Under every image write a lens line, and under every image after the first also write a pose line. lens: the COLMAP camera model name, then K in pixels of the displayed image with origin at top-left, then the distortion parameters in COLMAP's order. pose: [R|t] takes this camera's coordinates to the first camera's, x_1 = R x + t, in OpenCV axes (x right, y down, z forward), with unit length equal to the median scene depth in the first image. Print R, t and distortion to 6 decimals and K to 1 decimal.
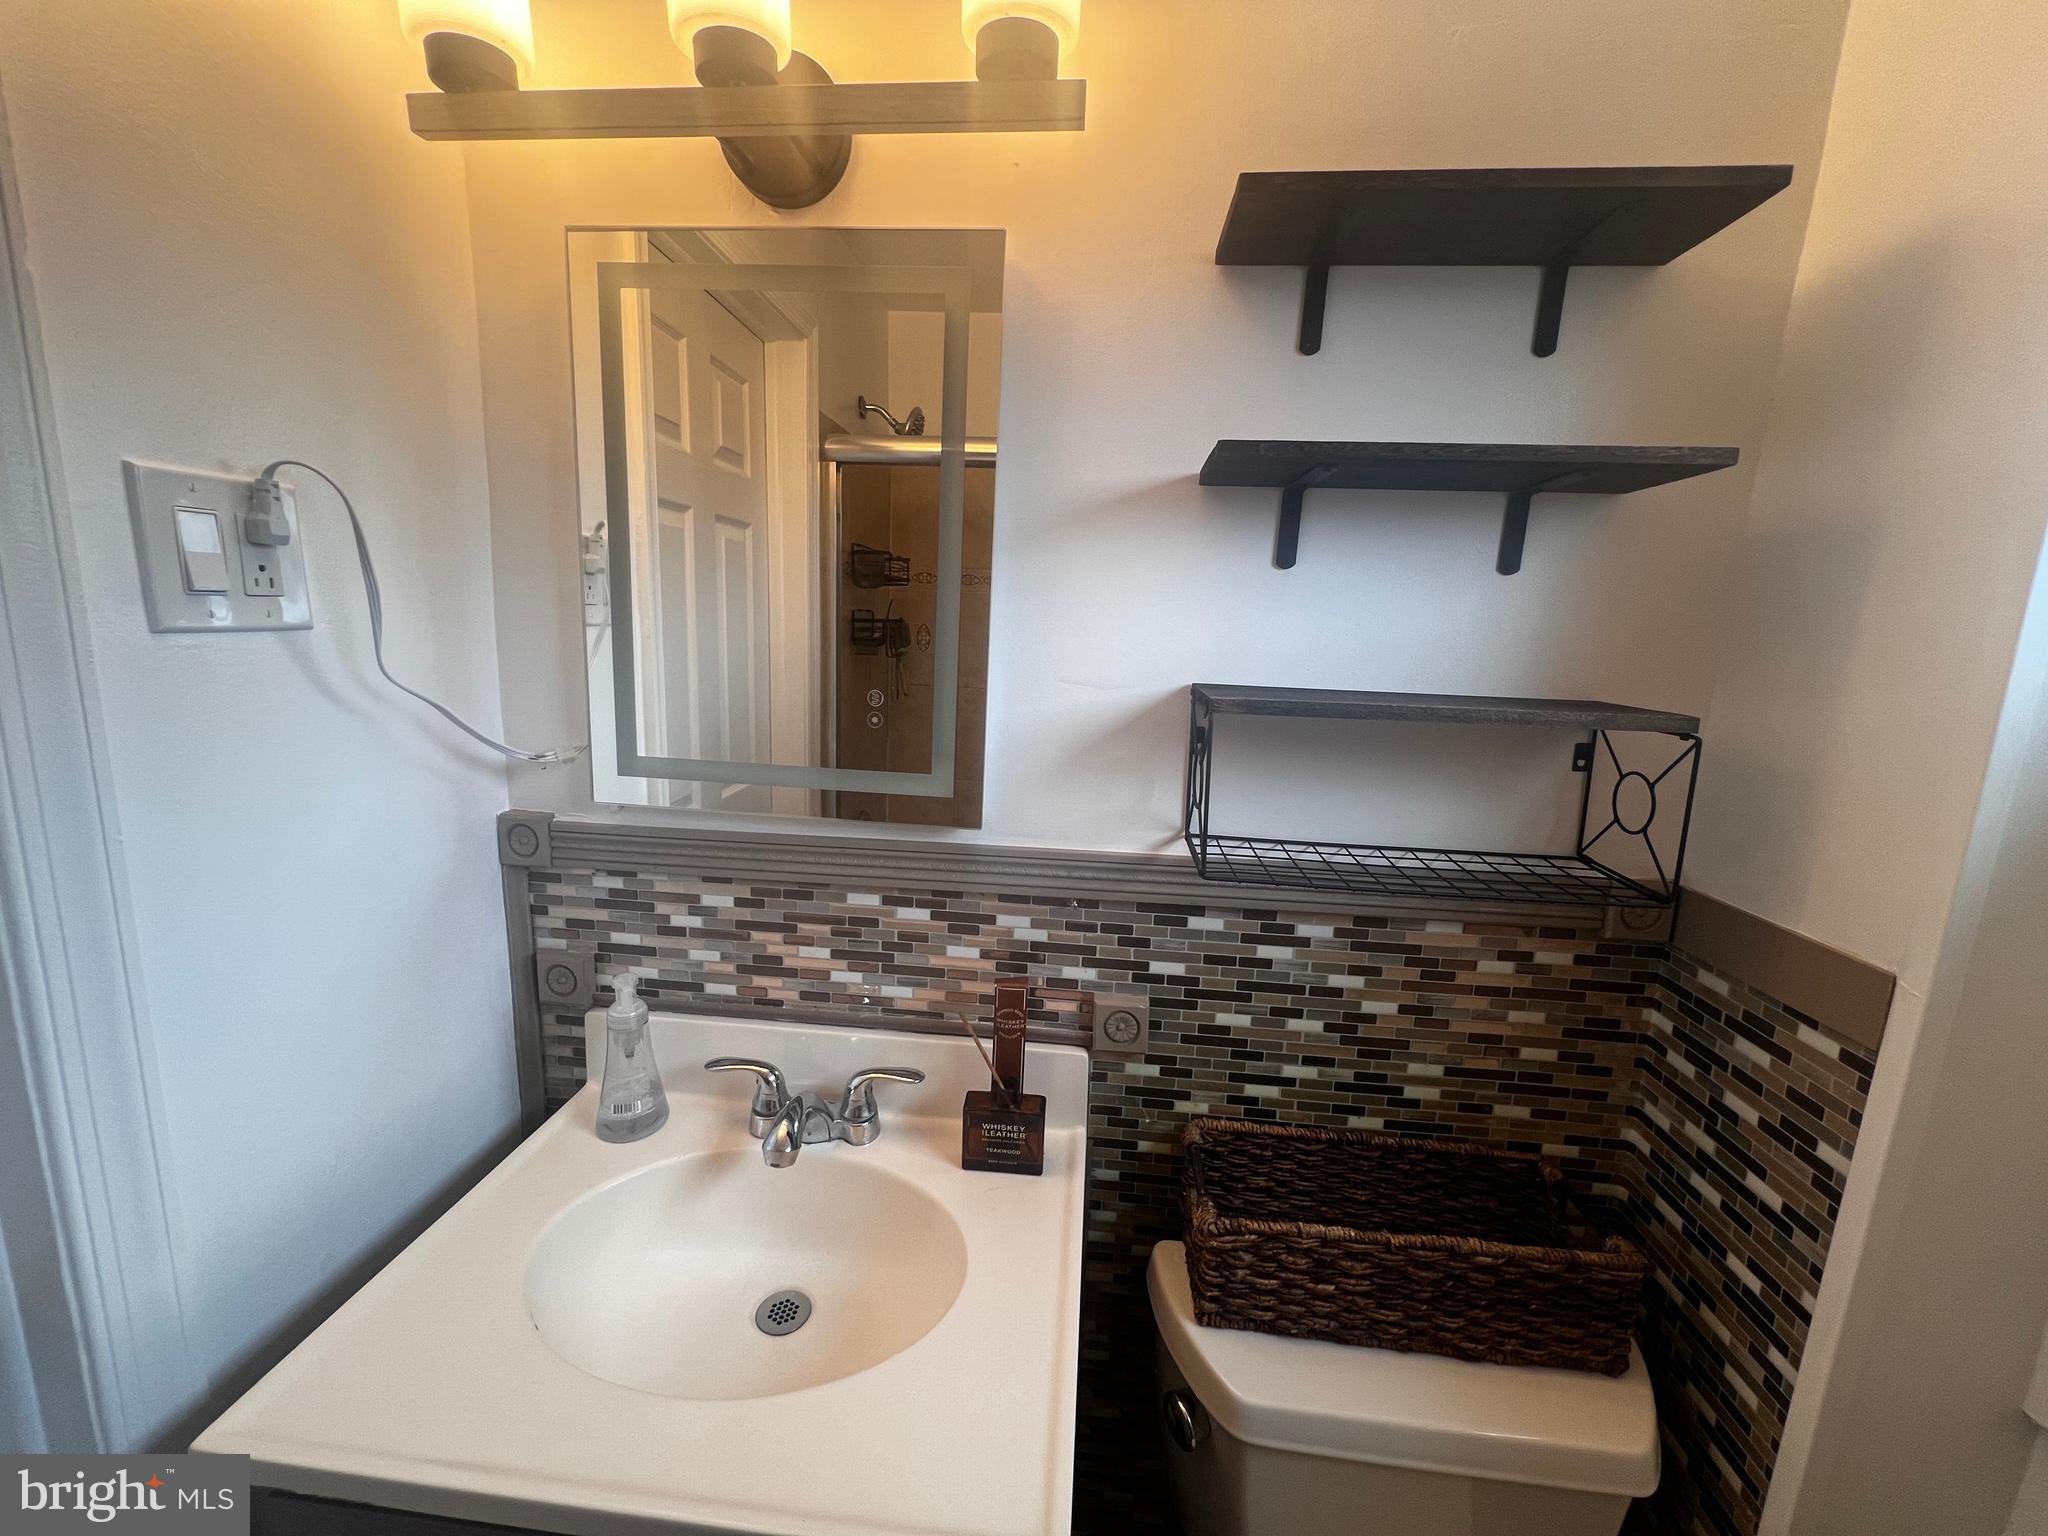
lens RADIAL K [[817.9, 0, 1018.2], [0, 817.9, 762.4], [0, 0, 1]] dist [-0.003417, -0.000669]
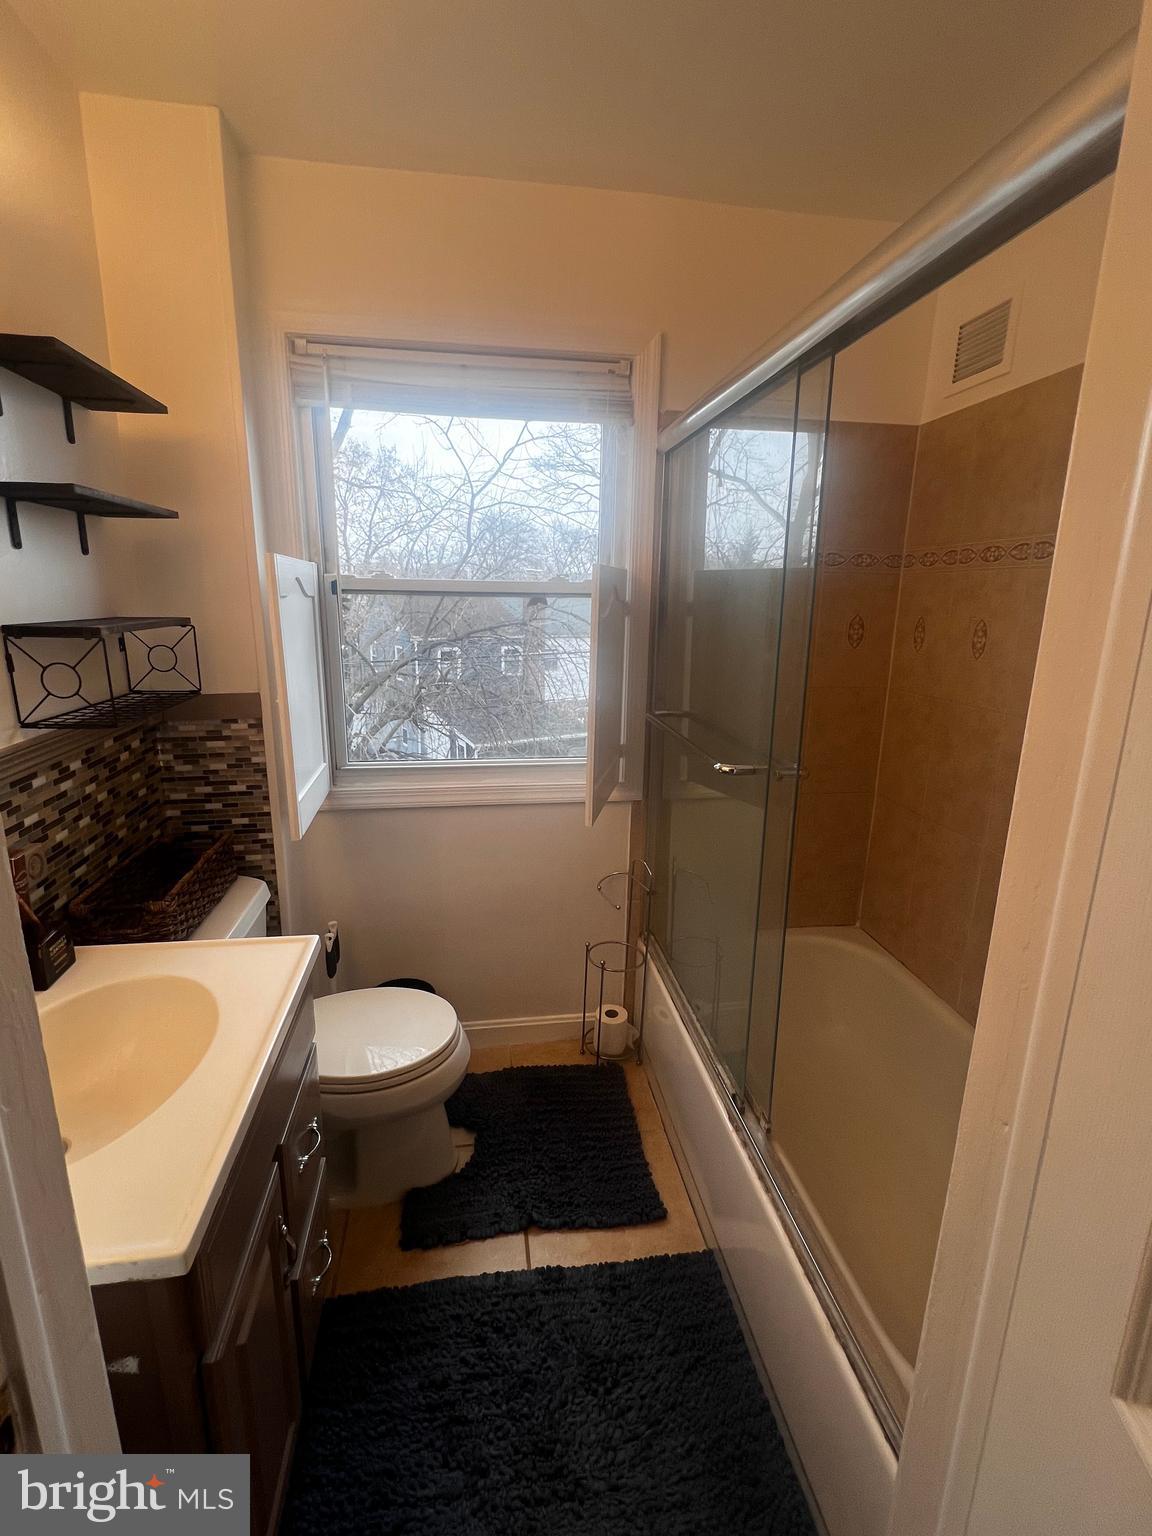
lens RADIAL K [[687.9, 0, 571.1], [0, 687.9, 760.2], [0, 0, 1]] dist [-0.001418, -0.000101]
pose [[-0.251582, -0.264024, 0.931127, -1.348593], [0.150041, 0.939800, 0.307023, -0.097982], [-0.956135, 0.216949, -0.196823, 0.314058]]
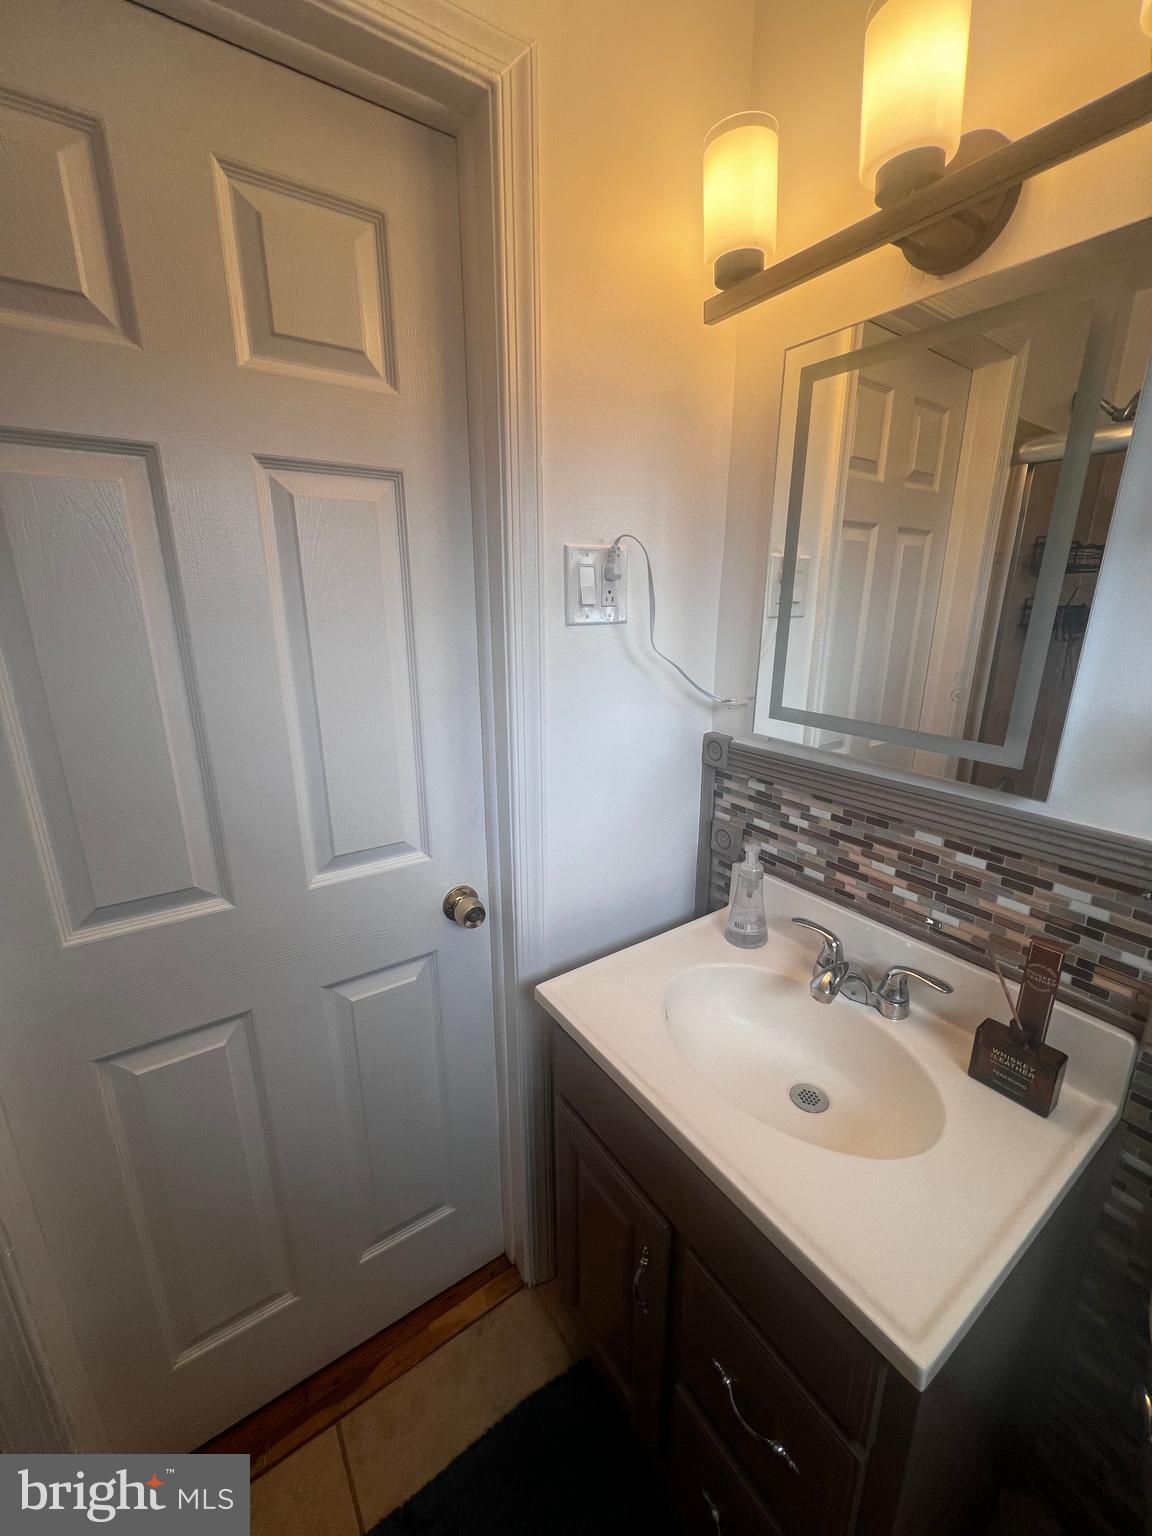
lens RADIAL K [[613.5, 0, 570.9], [0, 613.5, 768.2], [0, 0, 1]] dist [-0.003417, -0.000669]
pose [[0.640105, 0.172805, -0.748601, 0.145804], [-0.110390, 0.984953, 0.132973, -0.003120], [0.760315, -0.002478, 0.649549, -0.029750]]
